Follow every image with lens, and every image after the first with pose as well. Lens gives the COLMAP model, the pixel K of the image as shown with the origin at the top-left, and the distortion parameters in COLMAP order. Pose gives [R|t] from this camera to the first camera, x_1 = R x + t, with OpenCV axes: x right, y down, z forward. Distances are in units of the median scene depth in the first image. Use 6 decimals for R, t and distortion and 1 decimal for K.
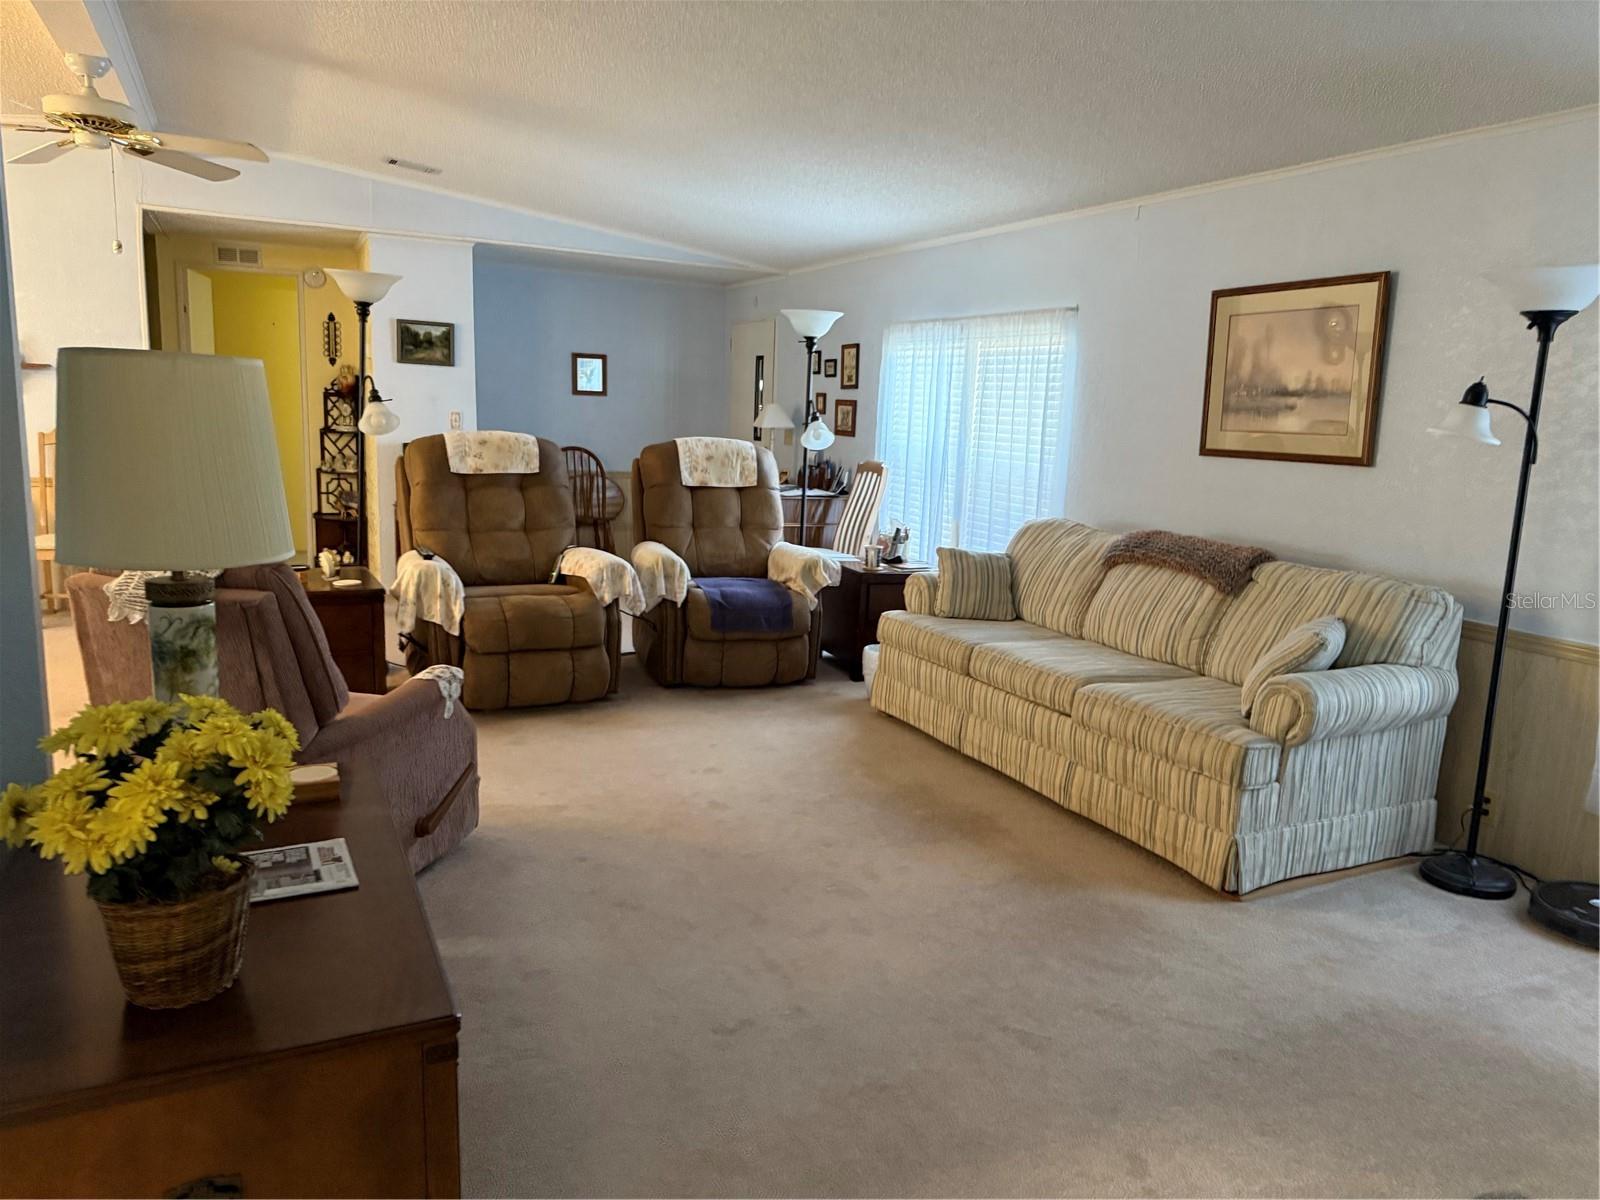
lens RADIAL K [[1131.0, 0, 800.0], [0, 1131.0, 600.0], [0, 0, 1]] dist [0.113699, -0.201361]
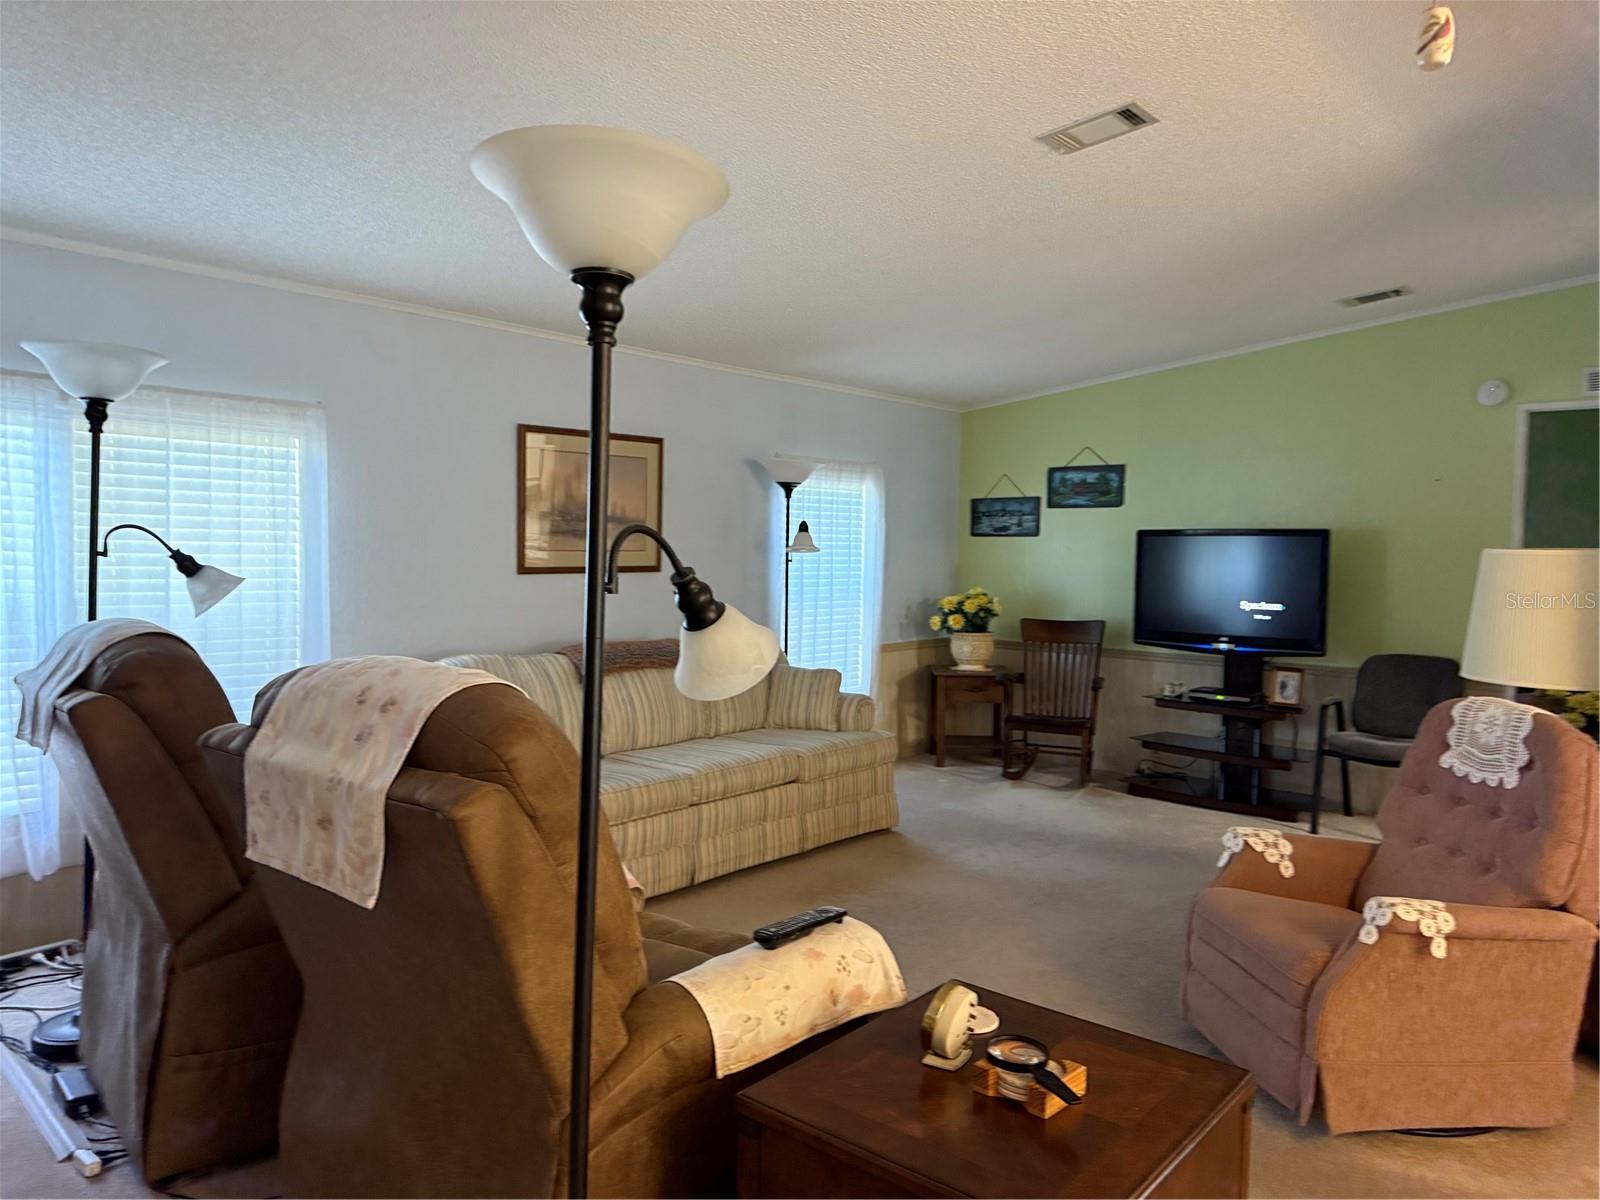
lens RADIAL K [[1131.0, 0, 800.0], [0, 1131.0, 600.0], [0, 0, 1]] dist [0.113699, -0.201361]
pose [[-0.399420, -0.091009, 0.912240, -0.789544], [0.122417, 0.980855, 0.151454, -0.251578], [-0.908558, 0.172168, -0.380632, 1.271293]]
